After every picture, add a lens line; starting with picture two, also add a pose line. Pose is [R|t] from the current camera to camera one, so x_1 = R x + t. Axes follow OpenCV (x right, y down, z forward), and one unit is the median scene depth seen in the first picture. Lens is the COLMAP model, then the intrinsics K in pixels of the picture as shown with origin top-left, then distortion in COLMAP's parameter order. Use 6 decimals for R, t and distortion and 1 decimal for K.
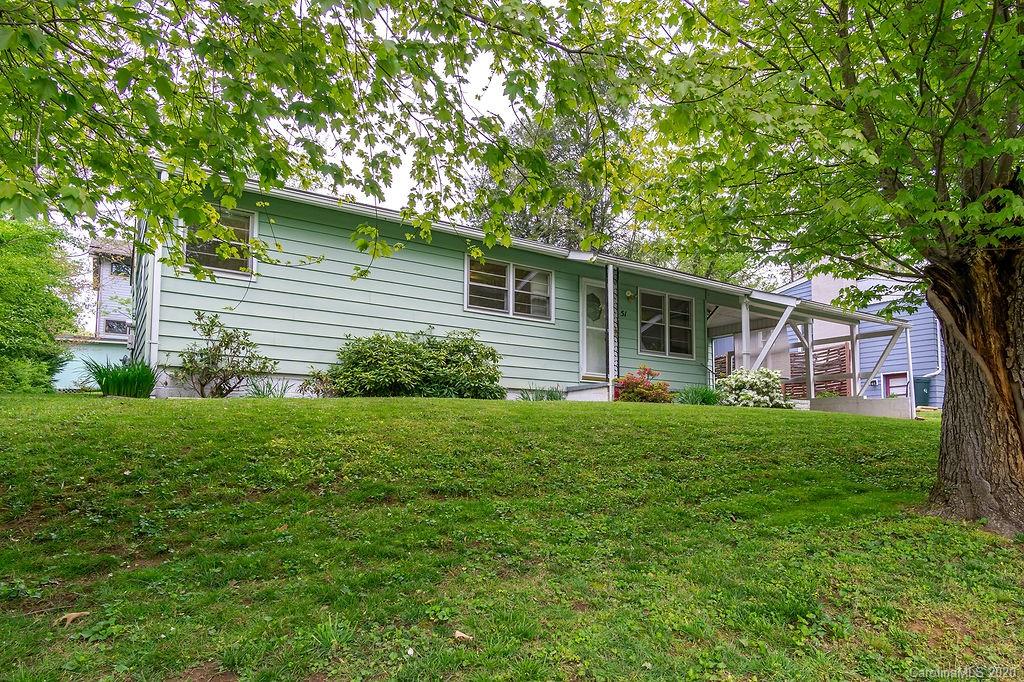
lens RADIAL K [[603.4, 0, 512.0], [0, 603.4, 341.0], [0, 0, 1]] dist [-0.002527, -0.000098]
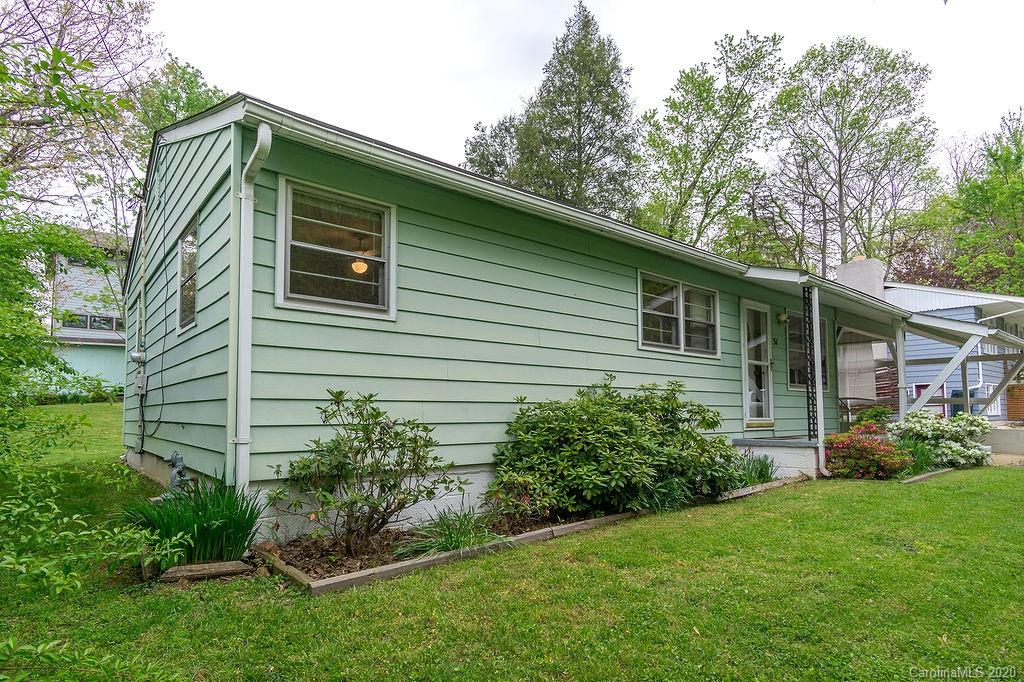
lens RADIAL K [[545.3, 0, 512.0], [0, 545.3, 341.0], [0, 0, 1]] dist [0.000231, -0.000103]
pose [[0.994480, 0.002696, 0.104892, -0.294574], [-0.005330, 0.999677, 0.024842, -0.074017], [-0.104791, -0.025264, 0.994173, 0.355134]]
